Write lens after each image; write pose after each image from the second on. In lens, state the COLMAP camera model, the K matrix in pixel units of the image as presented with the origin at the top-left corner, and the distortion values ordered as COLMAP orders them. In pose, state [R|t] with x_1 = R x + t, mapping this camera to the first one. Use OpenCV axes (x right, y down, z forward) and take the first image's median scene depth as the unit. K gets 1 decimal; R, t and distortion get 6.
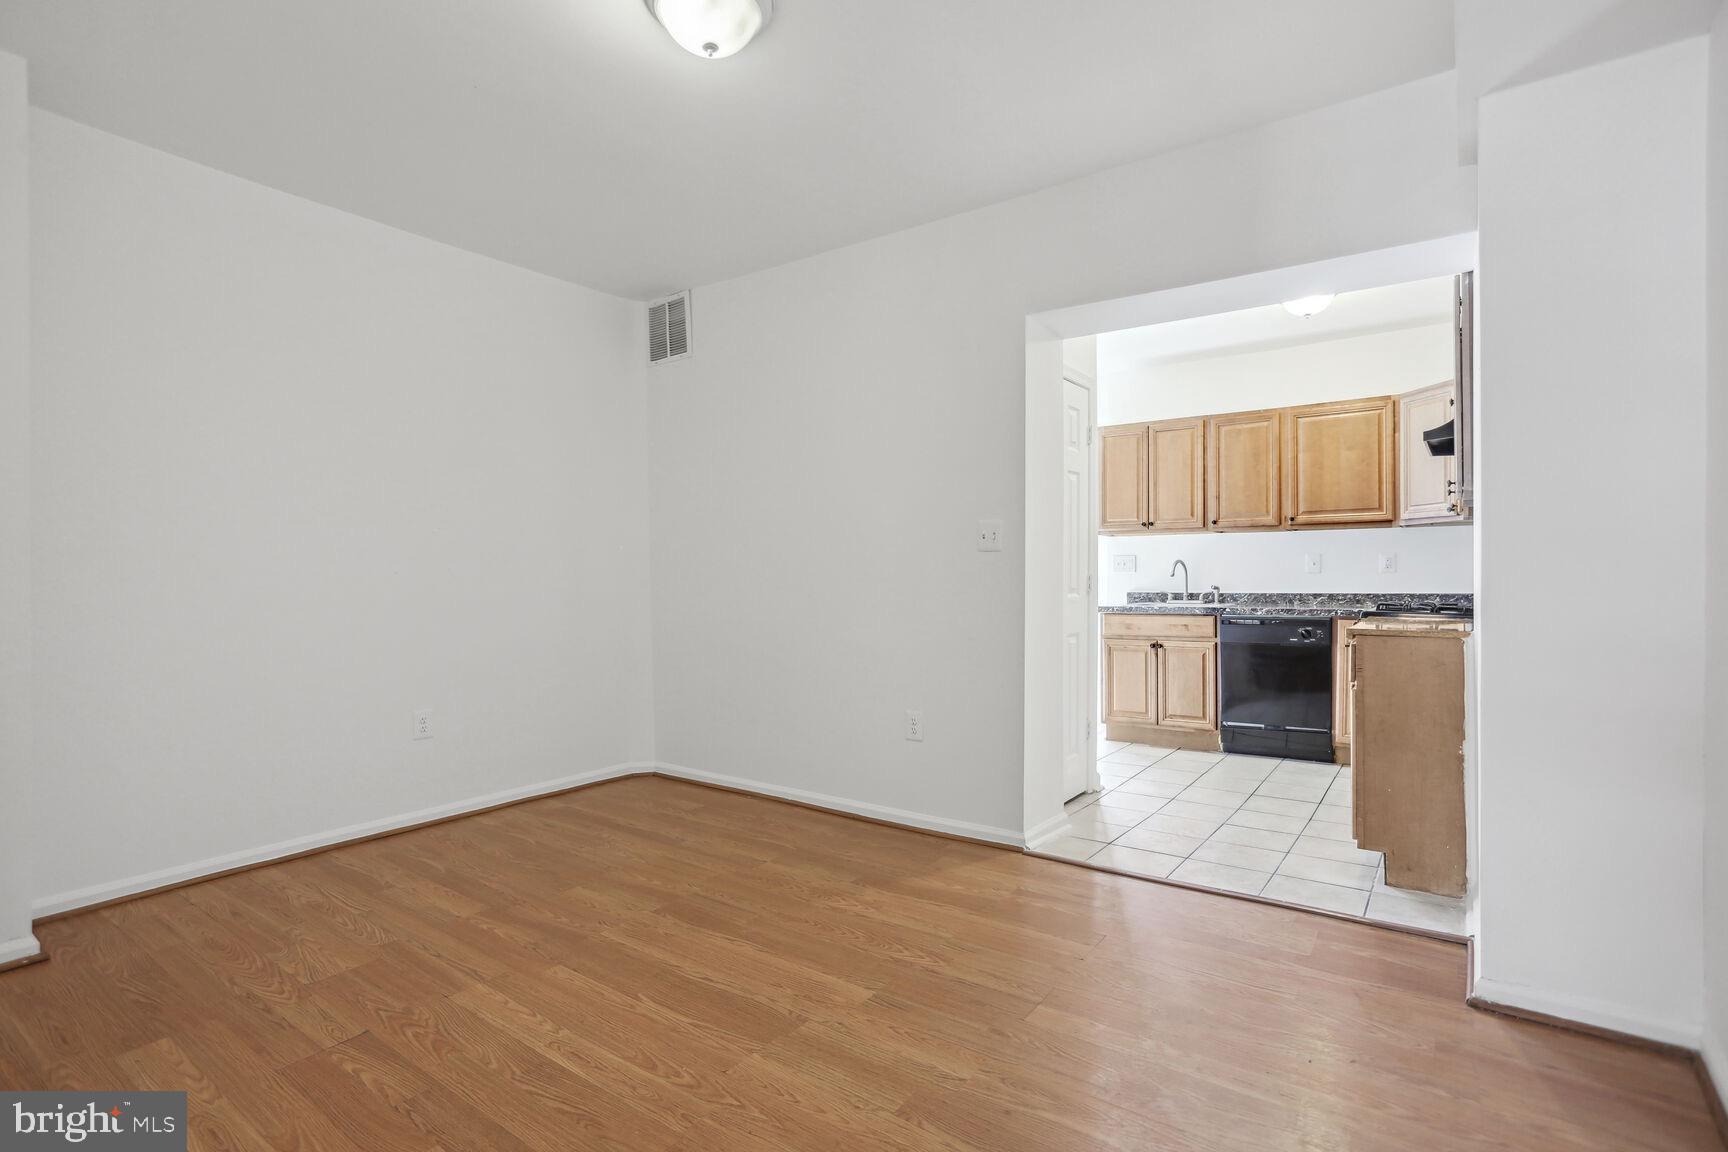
lens RADIAL K [[837.1, 0, 860.2], [0, 837.1, 564.2], [0, 0, 1]] dist [-0.052285, 0.033794]
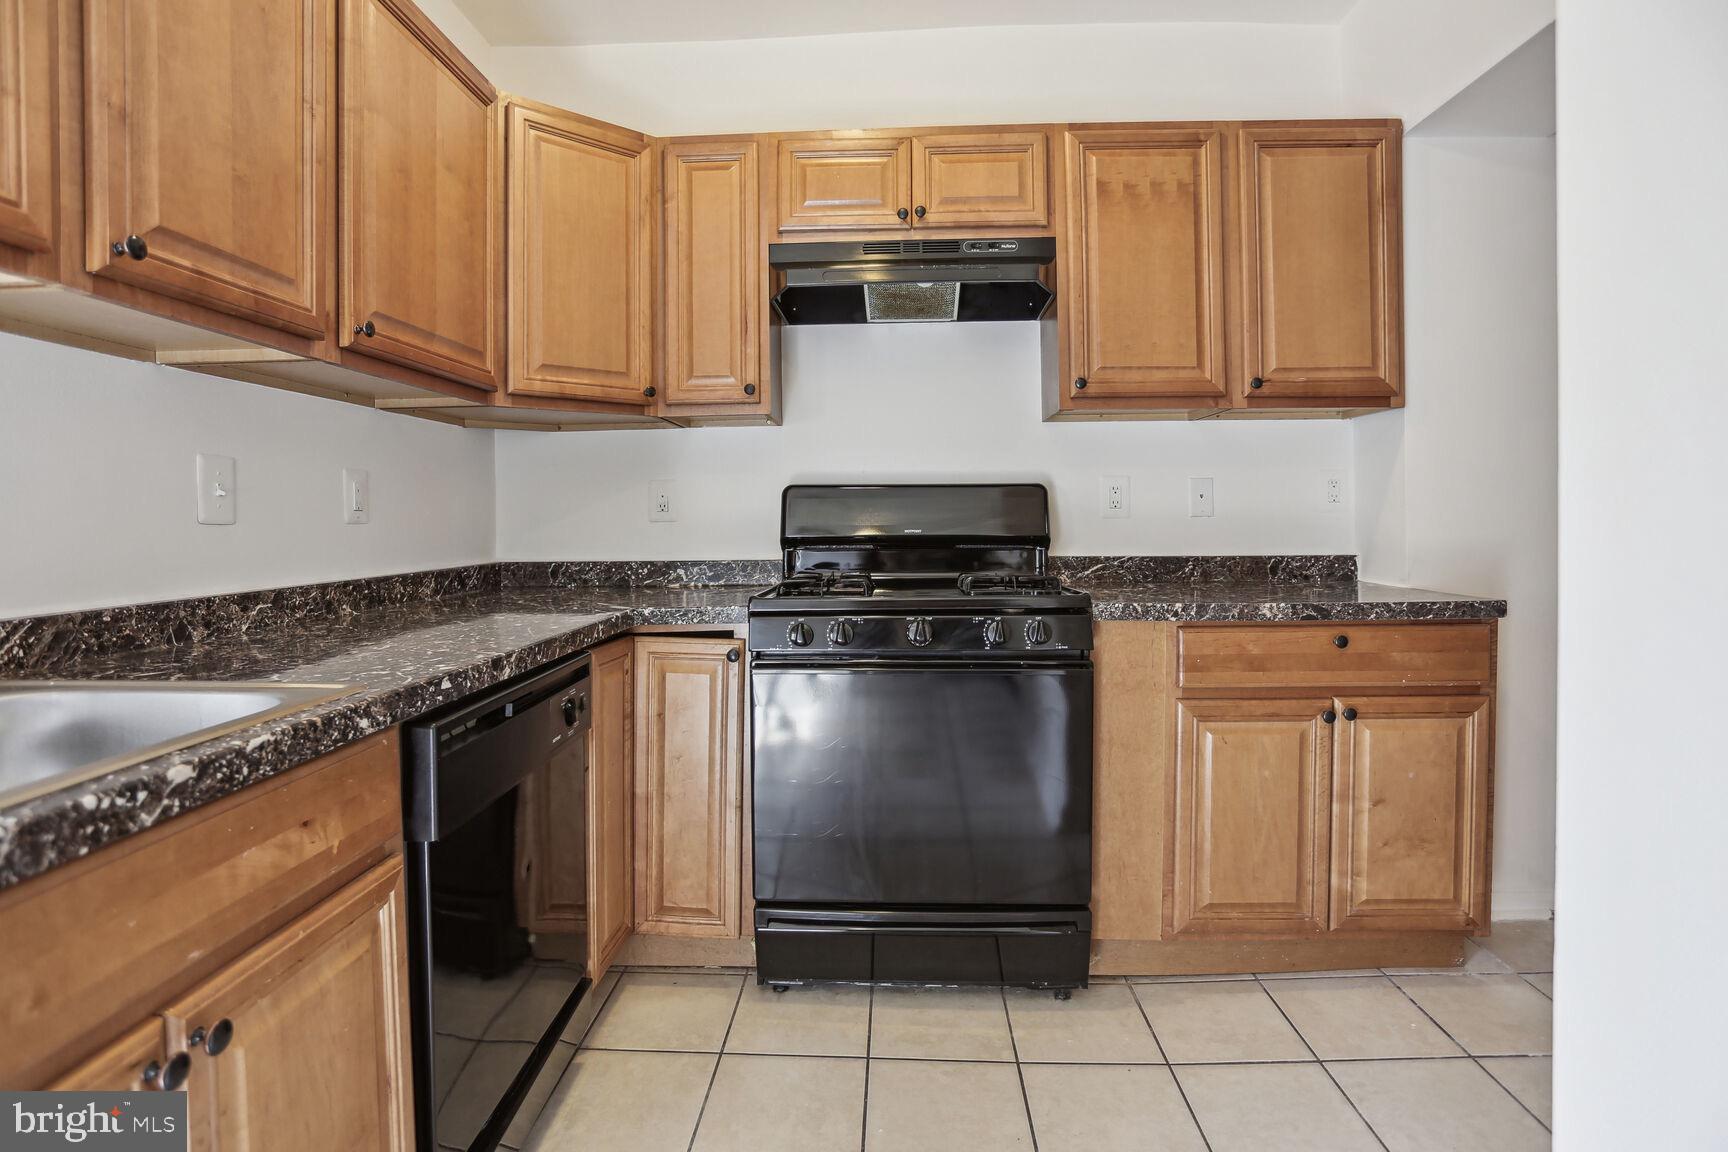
lens RADIAL K [[852.5, 0, 842.4], [0, 852.5, 557.2], [0, 0, 1]] dist [-0.048044, 0.039223]
pose [[-0.535555, -0.027092, 0.844065, 0.186109], [0.000935, 0.999466, 0.032673, 0.013192], [-0.844500, 0.018288, -0.535244, 0.984859]]
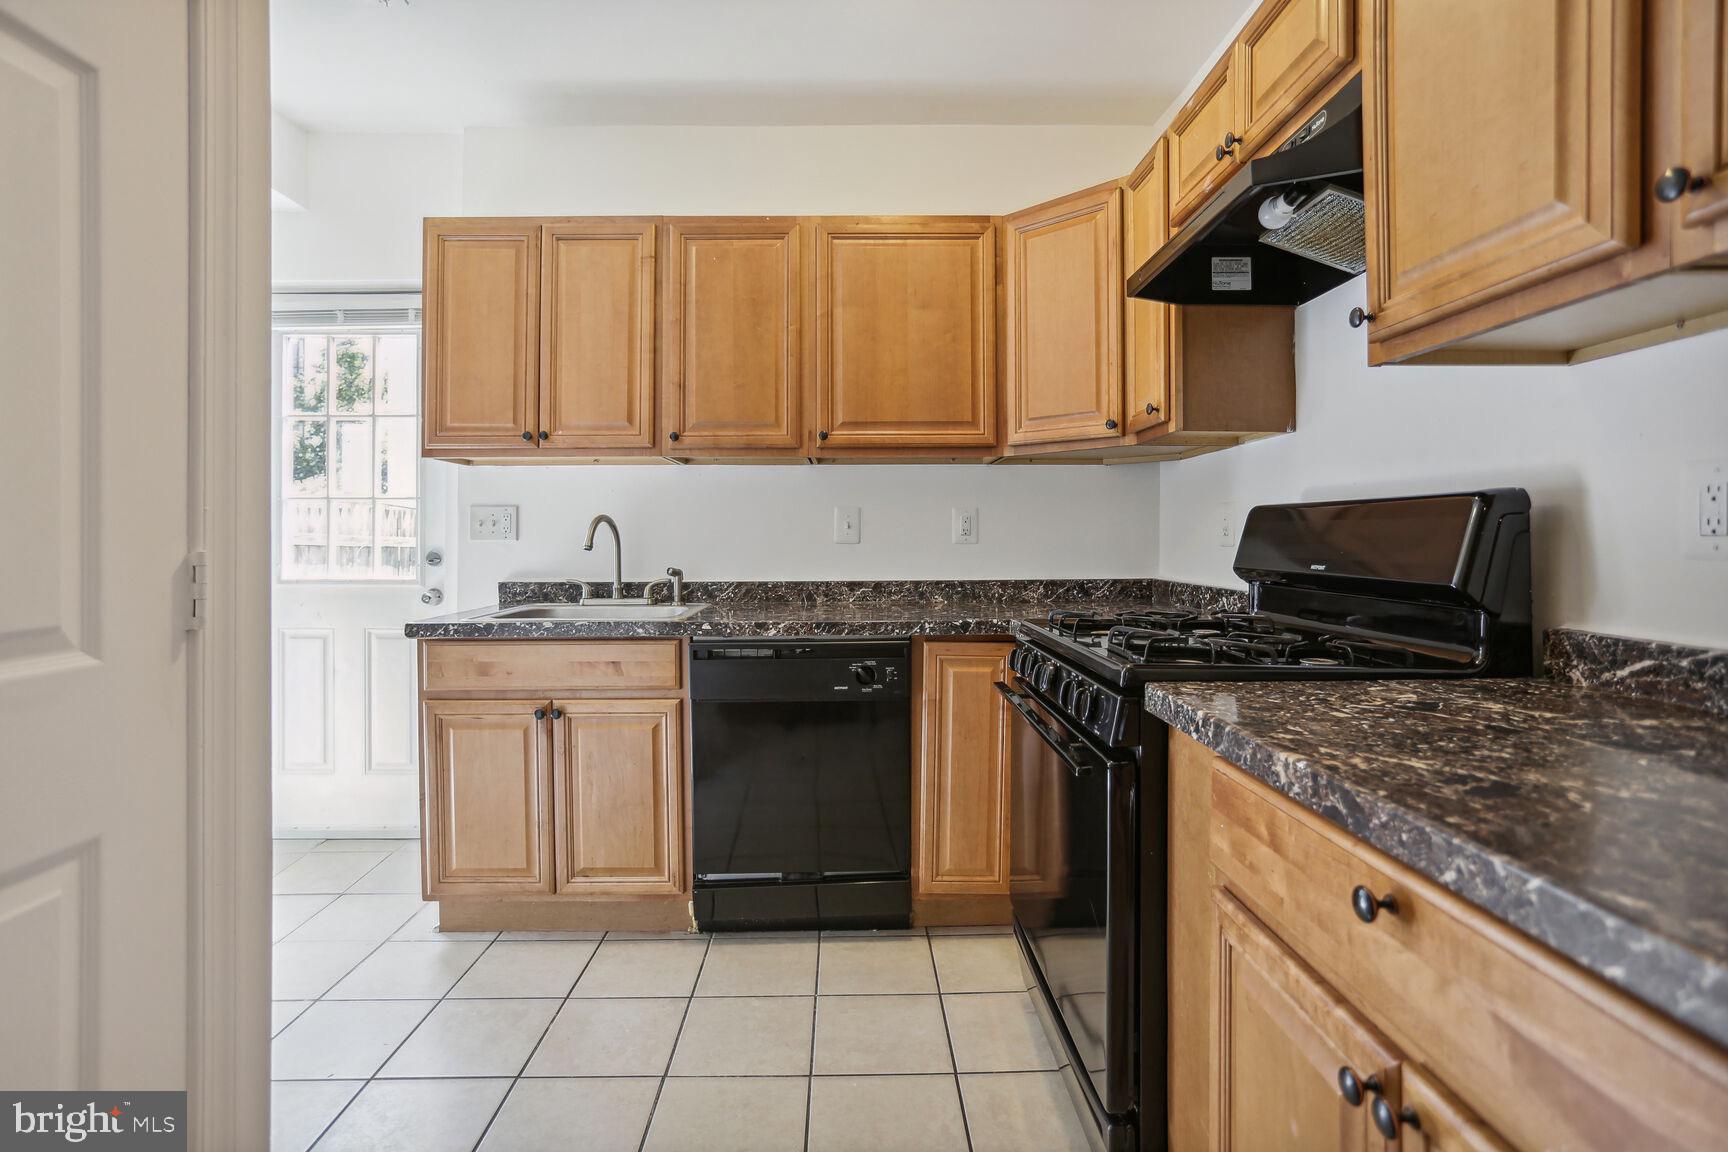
lens RADIAL K [[837.1, 0, 860.2], [0, 837.1, 564.2], [0, 0, 1]] dist [-0.052285, 0.033794]
pose [[0.798418, -0.015374, 0.601908, 0.227870], [-0.010500, 0.999166, 0.039449, 0.002709], [-0.602013, -0.037817, 0.797591, 0.564833]]
